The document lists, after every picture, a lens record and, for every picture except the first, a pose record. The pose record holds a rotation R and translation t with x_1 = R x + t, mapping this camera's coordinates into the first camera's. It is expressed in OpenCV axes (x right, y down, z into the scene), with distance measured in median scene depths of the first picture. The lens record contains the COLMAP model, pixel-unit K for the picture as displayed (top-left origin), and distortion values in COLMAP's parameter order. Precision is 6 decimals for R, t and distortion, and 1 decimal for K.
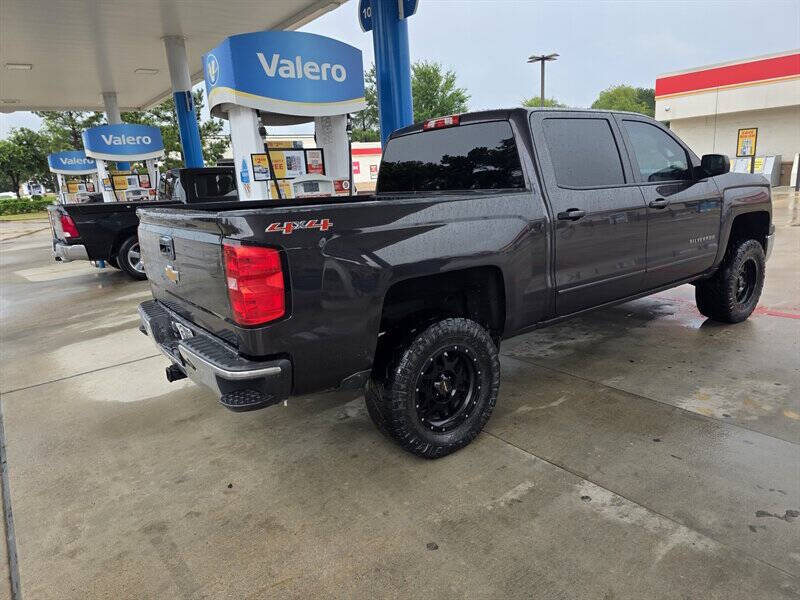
lens RADIAL K [[536.2, 0, 397.3], [0, 536.2, 303.7], [0, 0, 1]] dist [0.063798, -0.057155]
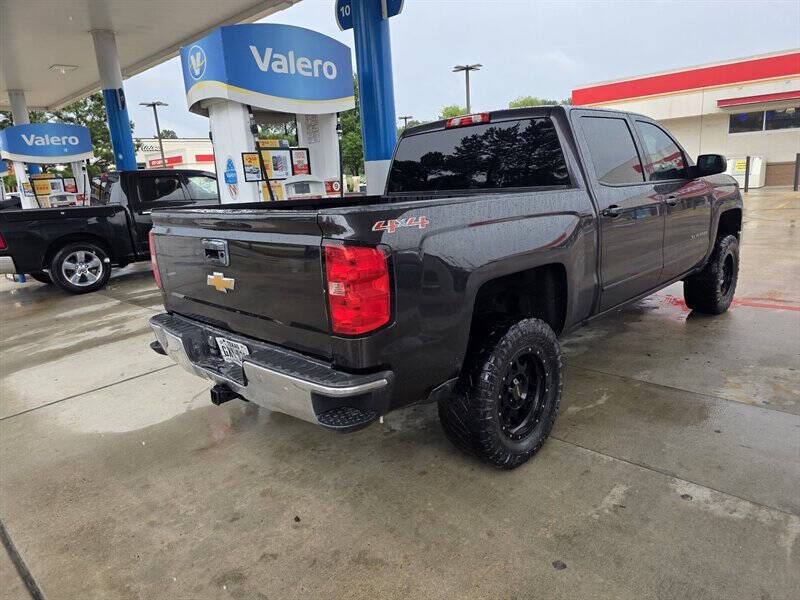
lens RADIAL K [[539.8, 0, 405.8], [0, 539.8, 288.3], [0, 0, 1]] dist [0.064639, -0.061132]
pose [[0.987231, -0.033535, 0.155723, -0.167984], [0.039383, 0.998624, -0.034620, -0.001387], [-0.154347, 0.040311, 0.987194, 0.050312]]
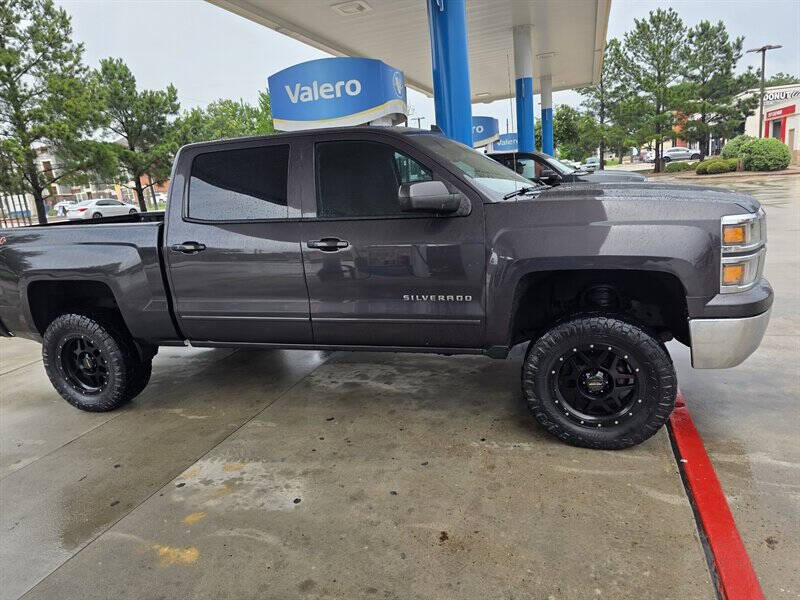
lens RADIAL K [[536.9, 0, 409.1], [0, 536.9, 304.5], [0, 0, 1]] dist [0.066745, -0.066185]
pose [[0.578354, 0.197079, -0.791622, 1.097996], [-0.139685, 0.979973, 0.141918, -0.204933], [0.803738, 0.028499, 0.594301, 0.552610]]
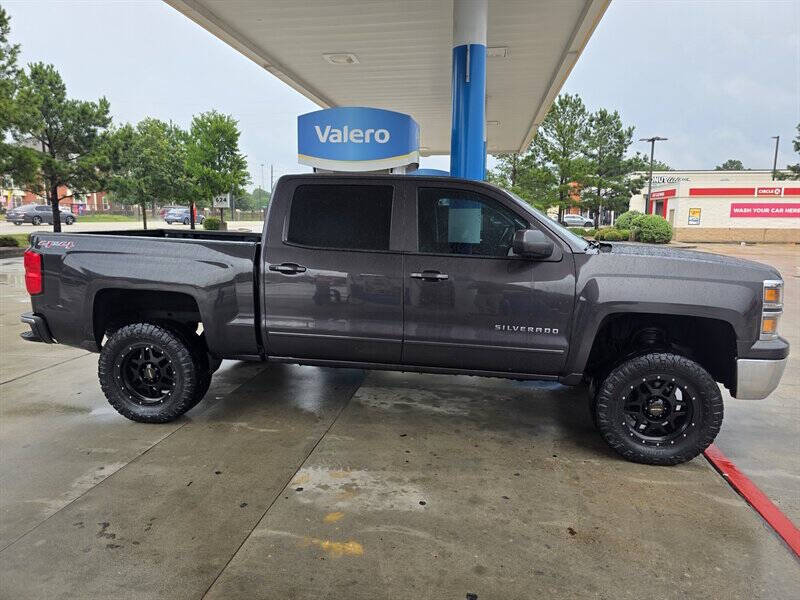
lens RADIAL K [[533.5, 0, 406.8], [0, 533.5, 298.5], [0, 0, 1]] dist [0.062782, -0.059132]
pose [[0.696954, 0.177723, -0.694744, 0.990737], [-0.221915, 0.974700, 0.026718, -0.145649], [0.681916, 0.135553, 0.718760, 0.284613]]
